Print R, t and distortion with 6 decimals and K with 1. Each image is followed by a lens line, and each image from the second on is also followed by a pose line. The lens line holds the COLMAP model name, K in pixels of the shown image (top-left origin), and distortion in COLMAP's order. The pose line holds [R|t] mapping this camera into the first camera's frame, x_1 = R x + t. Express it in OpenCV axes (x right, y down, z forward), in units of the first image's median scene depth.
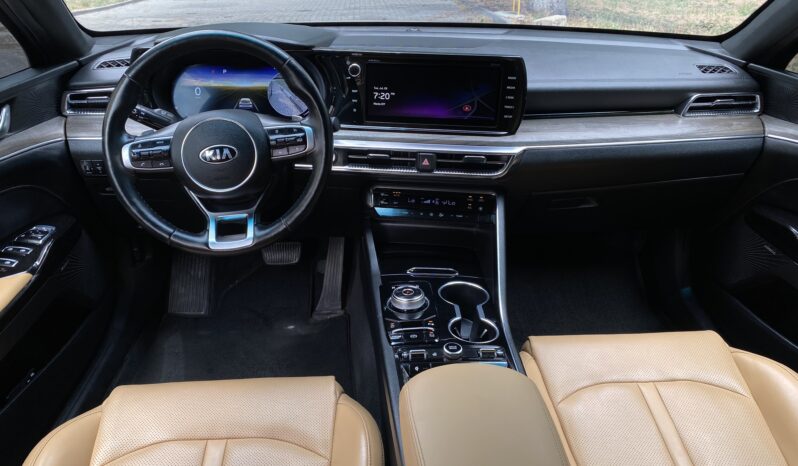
lens RADIAL K [[597.5, 0, 422.8], [0, 597.5, 234.7], [0, 0, 1]] dist [0.001516, -0.000122]
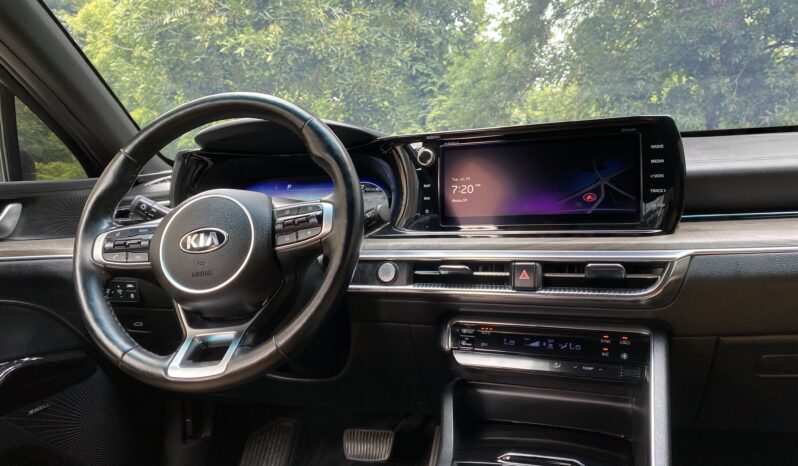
lens RADIAL K [[597.5, 0, 422.8], [0, 597.5, 234.7], [0, 0, 1]] dist [0.001516, -0.000122]
pose [[0.940330, -0.058590, -0.335181, 0.121636], [-0.078356, 0.921304, -0.380867, 0.093086], [0.331119, 0.384404, 0.861739, 0.392364]]
